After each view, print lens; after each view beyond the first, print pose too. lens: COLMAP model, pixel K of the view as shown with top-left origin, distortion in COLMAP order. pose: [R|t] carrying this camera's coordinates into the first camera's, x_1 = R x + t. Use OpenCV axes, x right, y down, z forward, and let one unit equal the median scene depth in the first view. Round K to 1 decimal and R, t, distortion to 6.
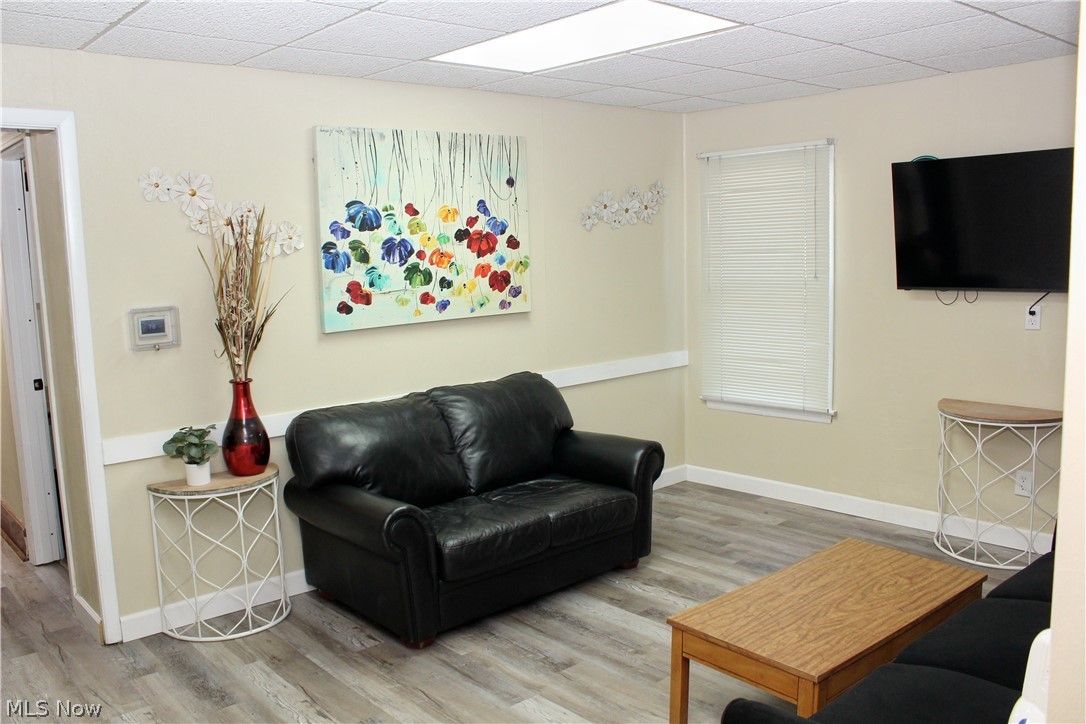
lens RADIAL K [[908.3, 0, 534.1], [0, 908.3, 365.7], [0, 0, 1]] dist [-0.169506, 0.154664]
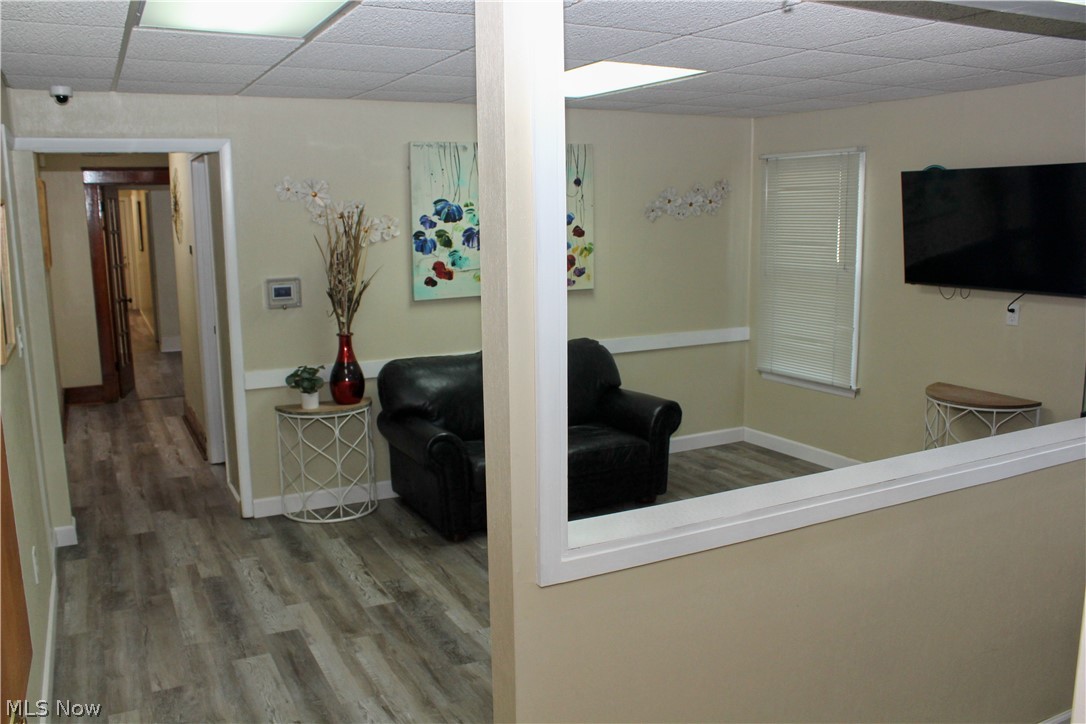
lens RADIAL K [[908.3, 0, 534.1], [0, 908.3, 365.7], [0, 0, 1]] dist [-0.169506, 0.154664]
pose [[0.971003, 0.059265, -0.231606, 0.248988], [-0.049139, 0.997577, 0.049252, -0.015616], [0.233964, -0.036442, 0.971562, -0.240259]]
